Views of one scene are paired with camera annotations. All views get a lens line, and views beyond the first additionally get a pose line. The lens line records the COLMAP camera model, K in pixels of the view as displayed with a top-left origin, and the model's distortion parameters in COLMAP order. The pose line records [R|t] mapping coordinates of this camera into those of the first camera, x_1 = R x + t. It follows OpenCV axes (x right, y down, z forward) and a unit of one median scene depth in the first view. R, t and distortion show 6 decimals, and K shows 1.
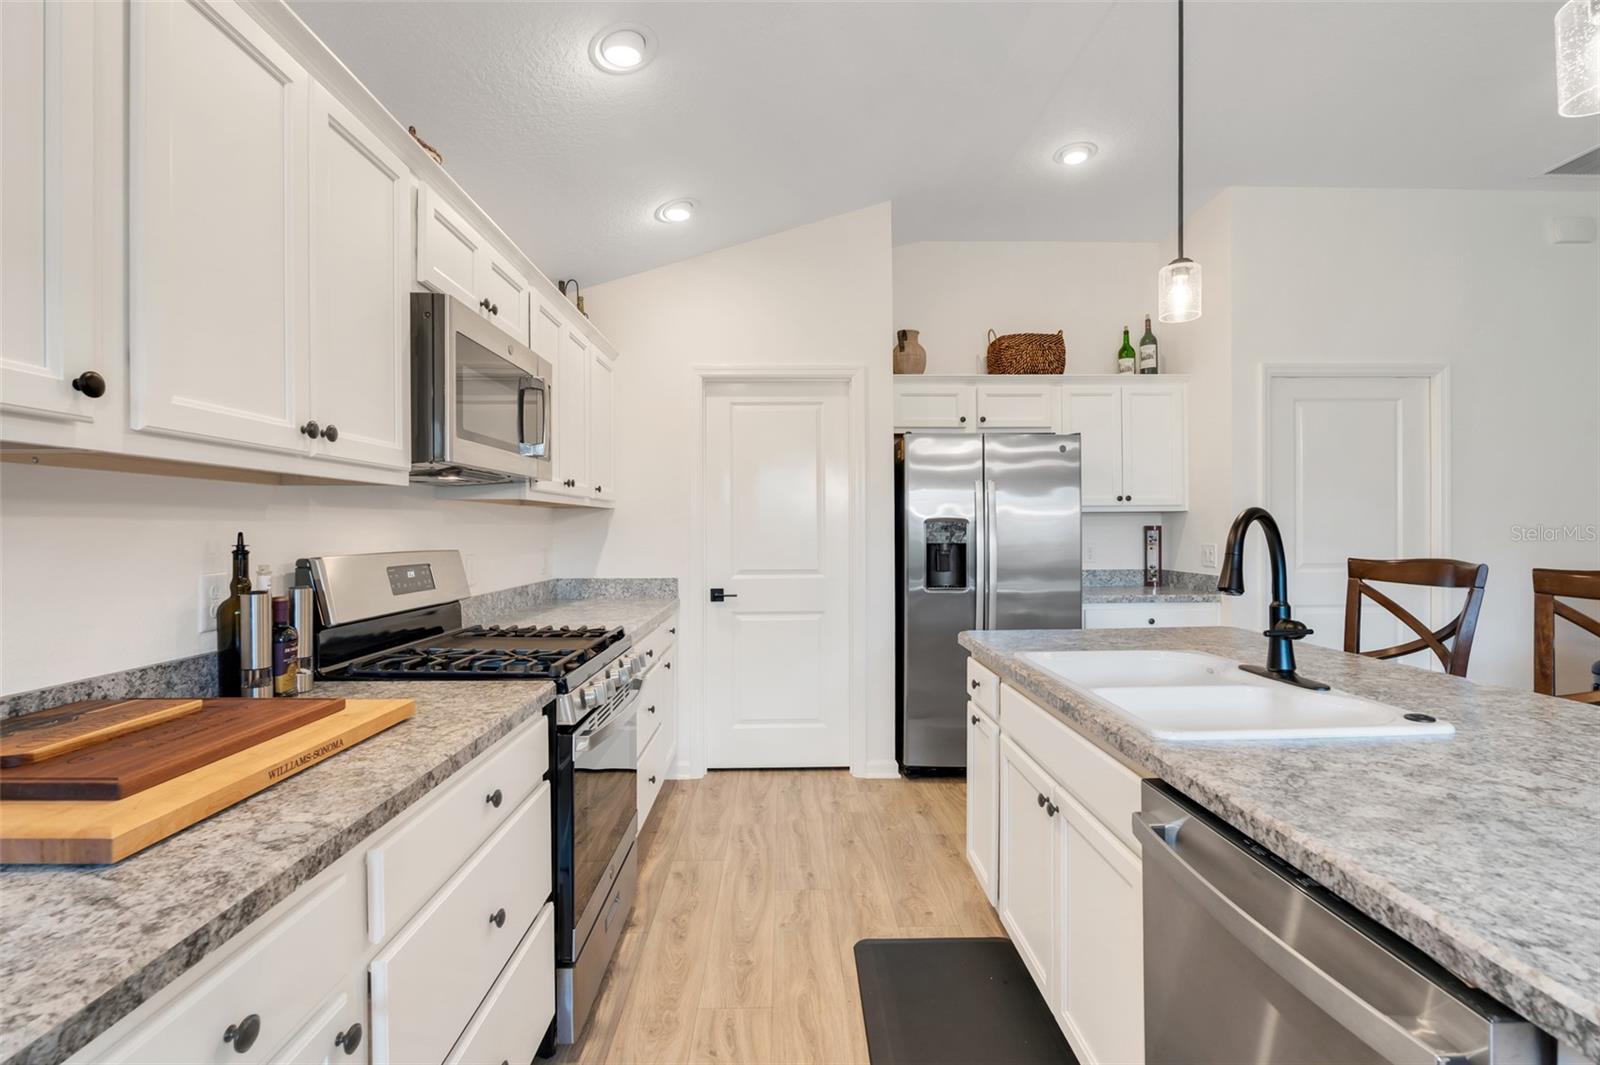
lens RADIAL K [[721.6, 0, 800.0], [0, 721.6, 532.5], [0, 0, 1]] dist [-0.037999, -0.000359]
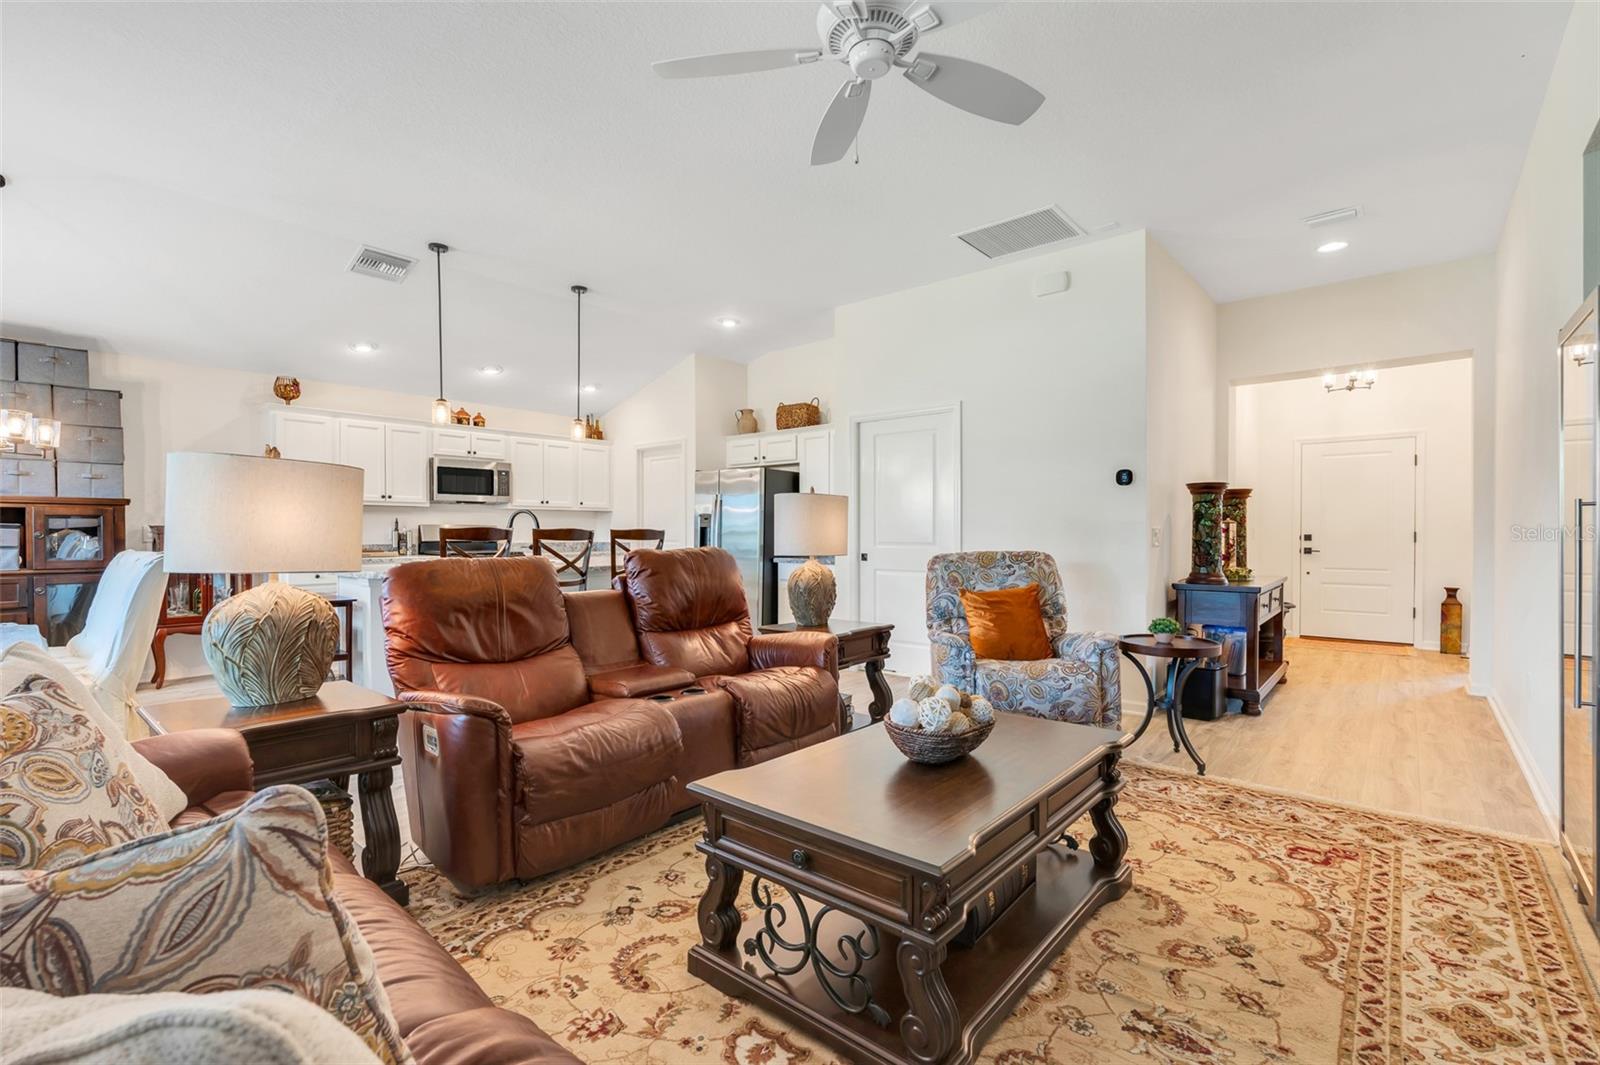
lens RADIAL K [[713.3, 0, 800.0], [0, 713.3, 532.5], [0, 0, 1]] dist [-0.000918, 0.000015]
pose [[0.742586, 0.011931, -0.669644, 3.021700], [-0.009874, 0.999928, 0.006865, 0.025874], [0.669678, 0.001514, 0.742650, -0.473755]]
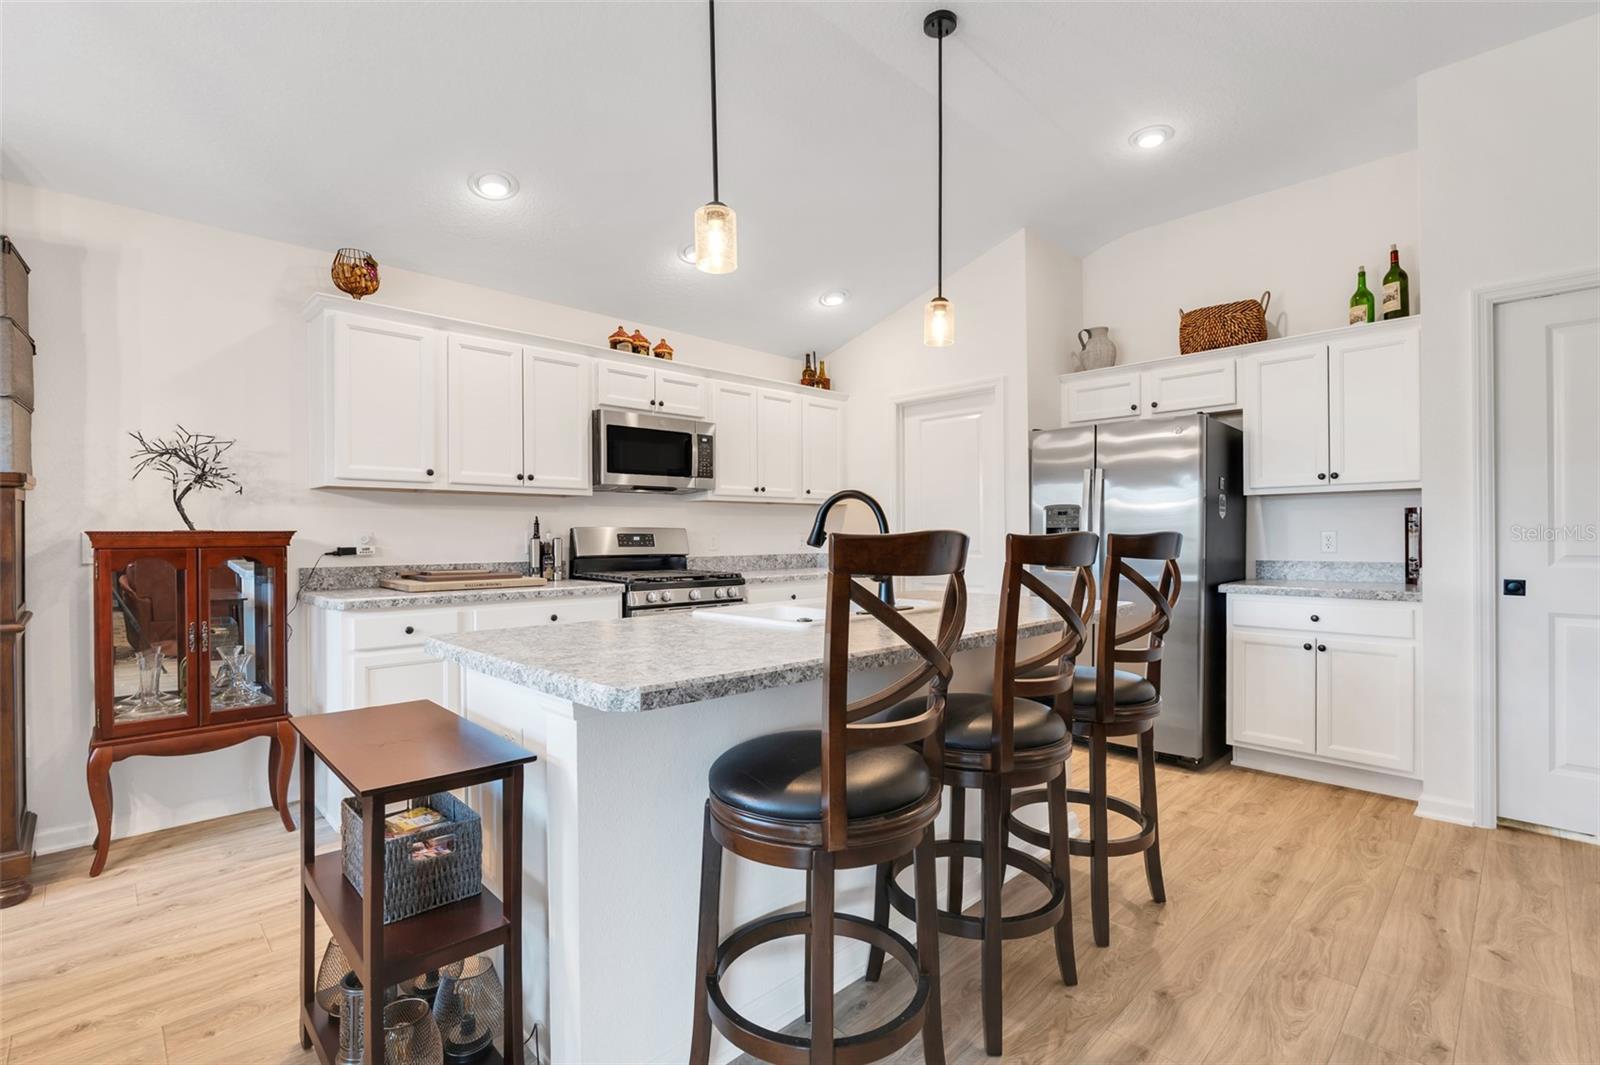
lens RADIAL K [[728.9, 0, 800.0], [0, 728.9, 532.5], [0, 0, 1]] dist [-0.001891, 0.000090]
pose [[0.683947, 0.002611, -0.729527, 1.322663], [-0.002979, 0.999995, 0.000786, 0.040178], [0.729525, 0.001636, 0.683952, -0.090772]]
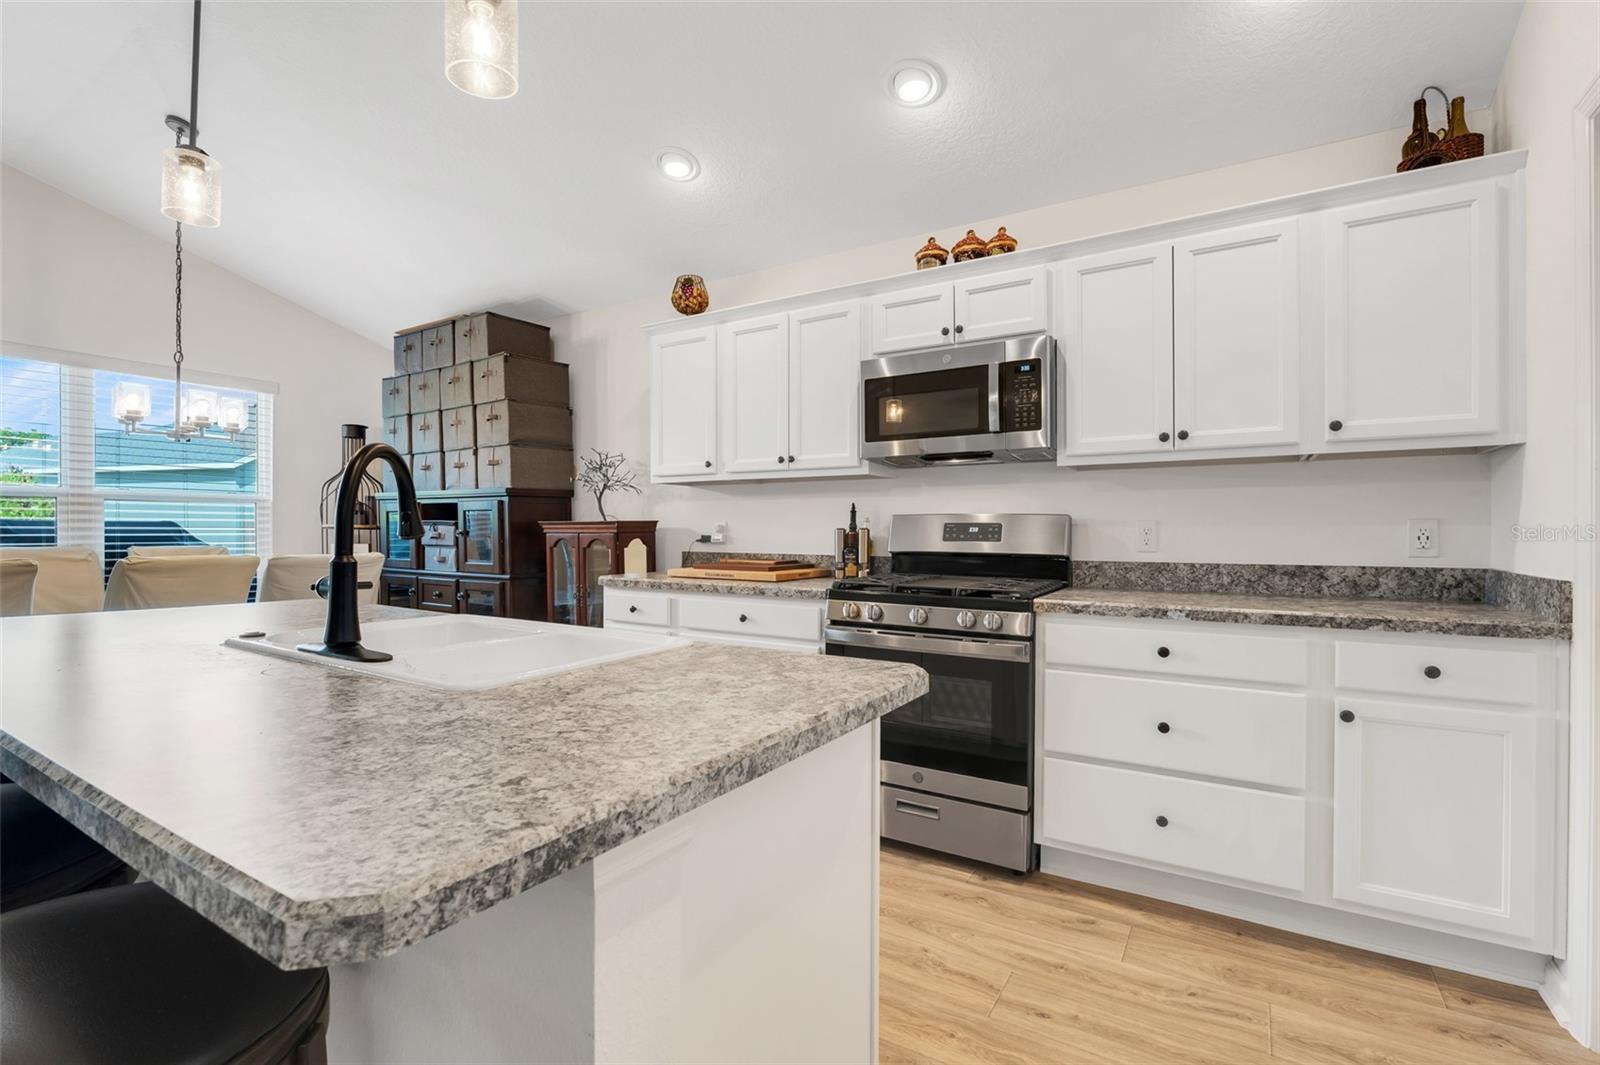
lens RADIAL K [[722.5, 0, 800.0], [0, 722.5, 532.5], [0, 0, 1]] dist [0.001458, 0.000350]
pose [[-0.539928, 0.006403, -0.841687, 0.875985], [-0.001319, 0.999963, 0.008453, 0.054972], [0.841710, 0.005674, -0.539900, 1.514071]]
